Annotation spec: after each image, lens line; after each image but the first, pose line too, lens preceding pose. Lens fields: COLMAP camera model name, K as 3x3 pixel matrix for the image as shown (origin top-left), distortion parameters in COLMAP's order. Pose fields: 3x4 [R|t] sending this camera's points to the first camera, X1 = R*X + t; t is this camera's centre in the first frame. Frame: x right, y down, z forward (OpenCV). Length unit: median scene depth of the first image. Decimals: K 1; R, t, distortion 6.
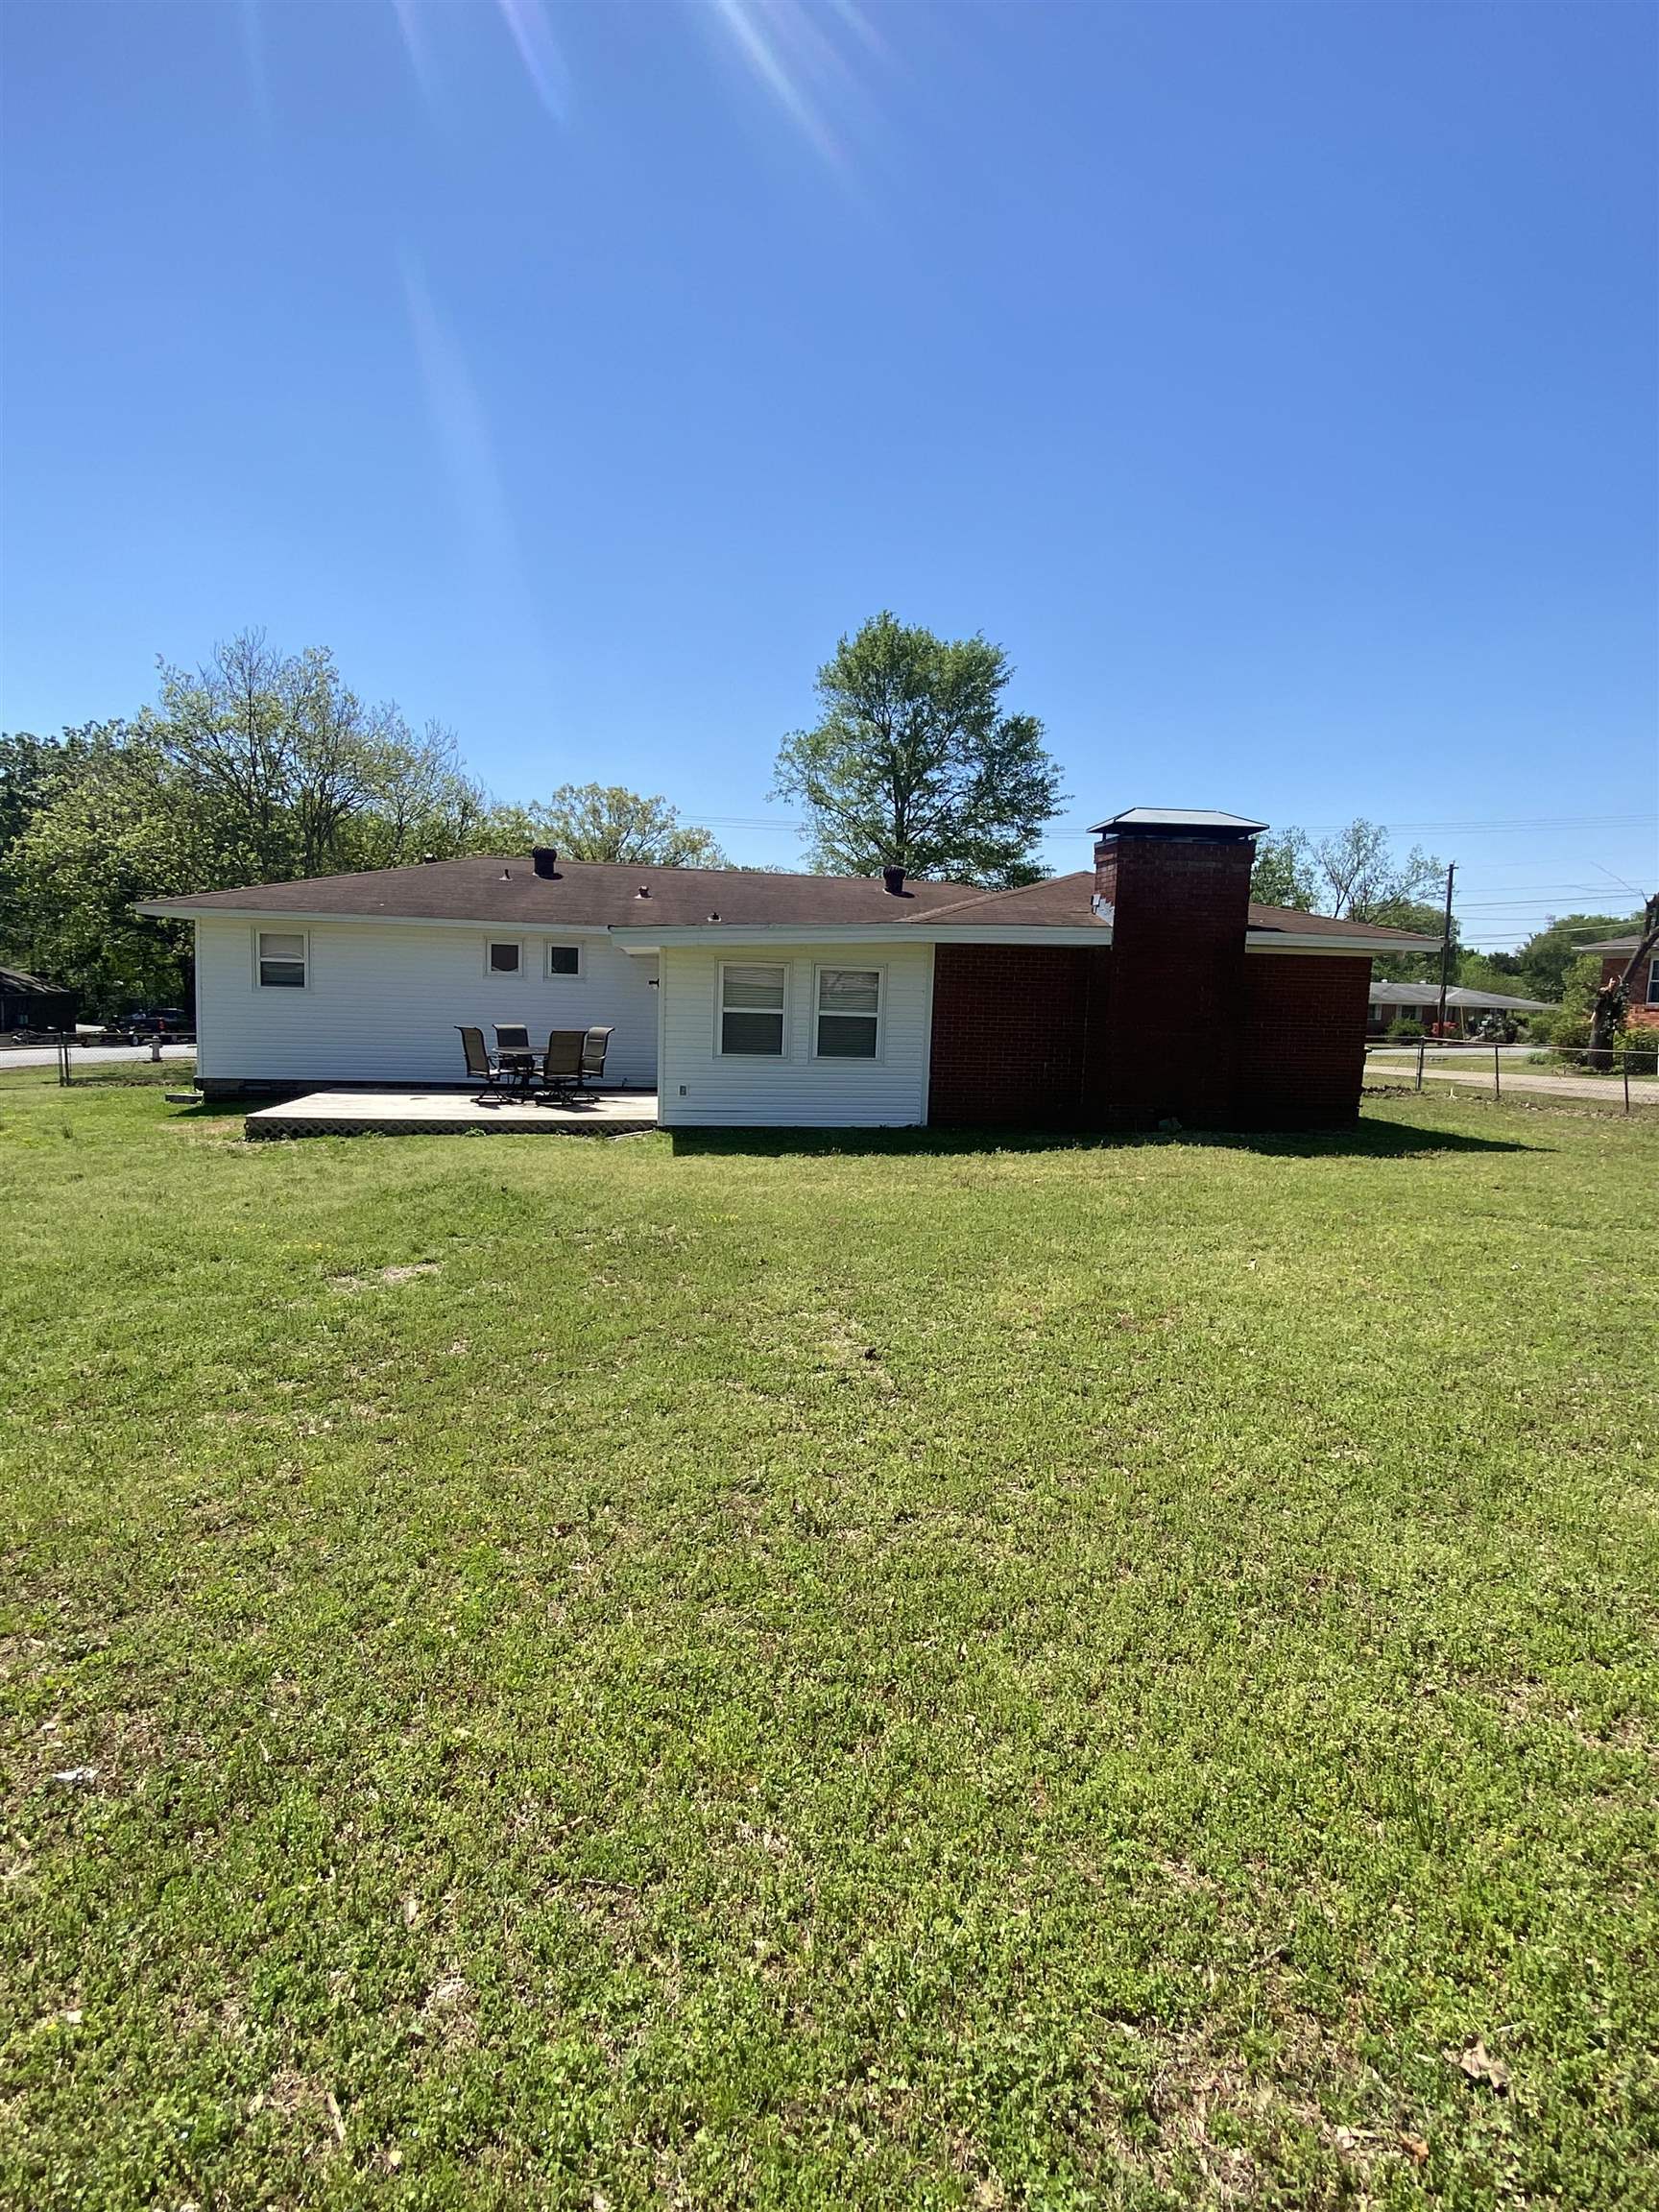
lens RADIAL K [[1080.6, 0, 829.5], [0, 1080.6, 1106.0], [0, 0, 1]] dist [0.050267, -0.000082]
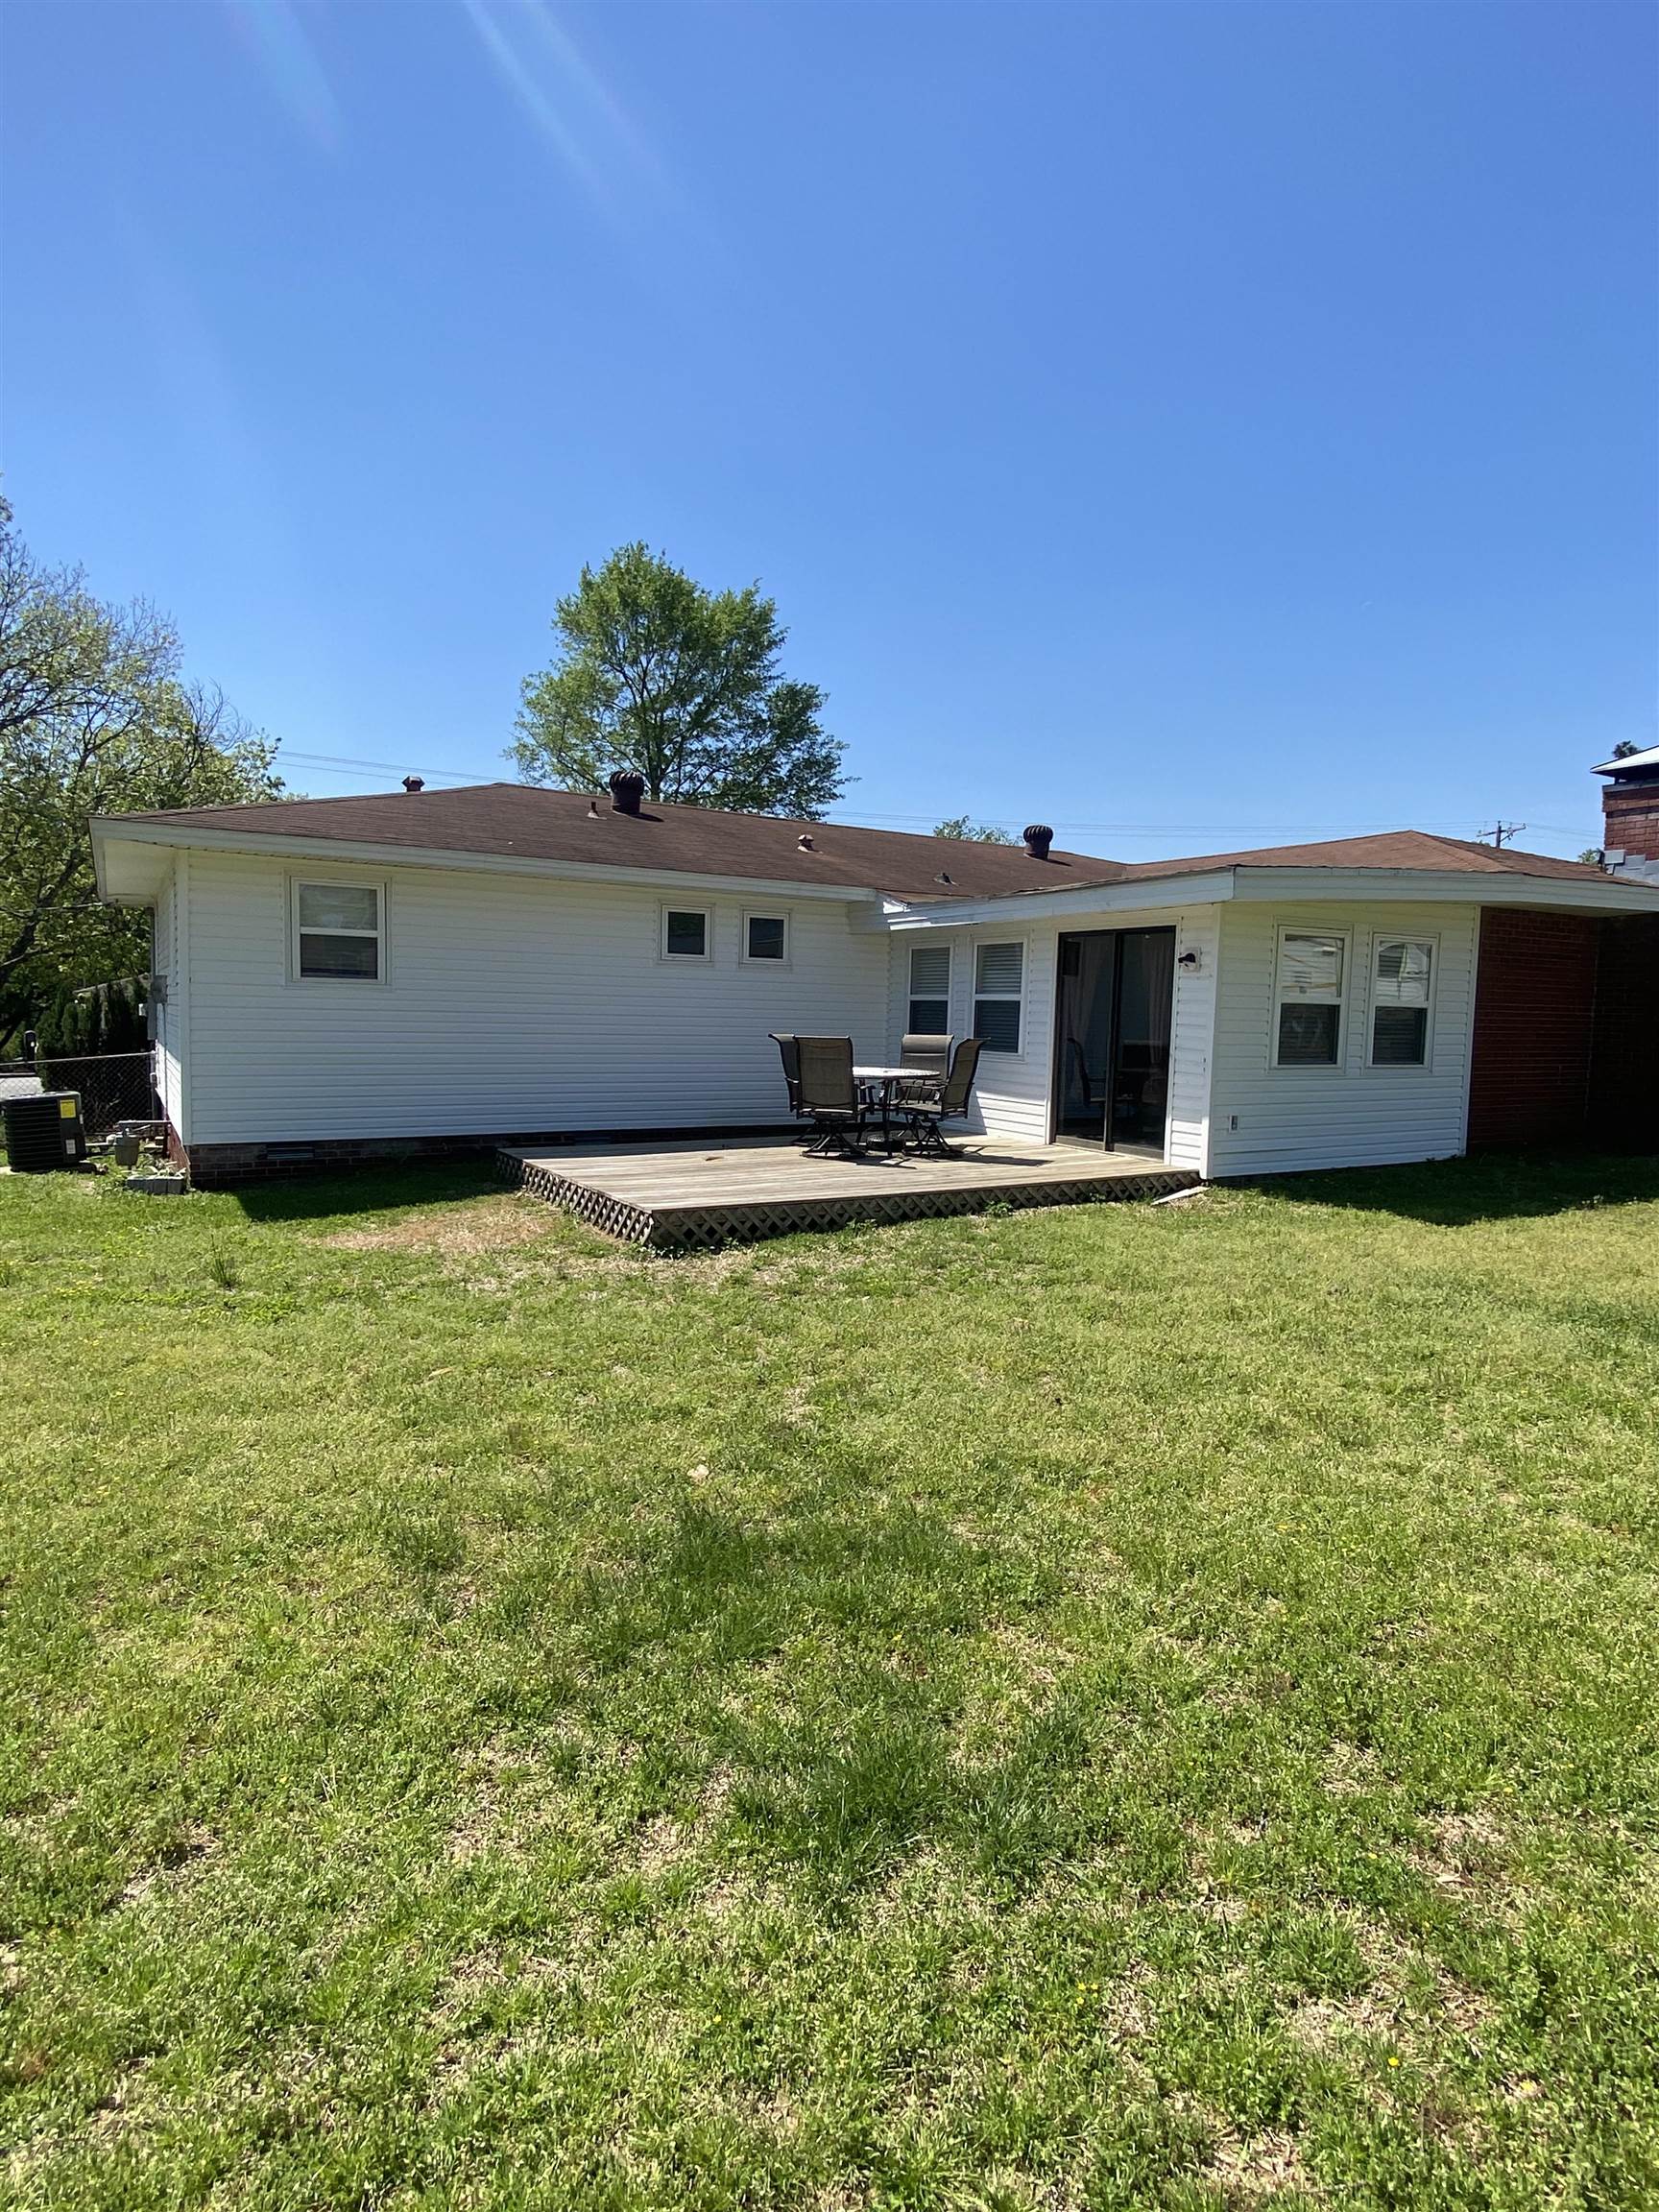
lens RADIAL K [[1185.7, 0, 829.5], [0, 1185.7, 1106.0], [0, 0, 1]] dist [0.026527, -0.000164]
pose [[0.925773, -0.041597, 0.375785, -0.484609], [0.049031, 0.998745, -0.010235, -0.022113], [-0.374888, 0.027901, 0.926650, 0.316177]]
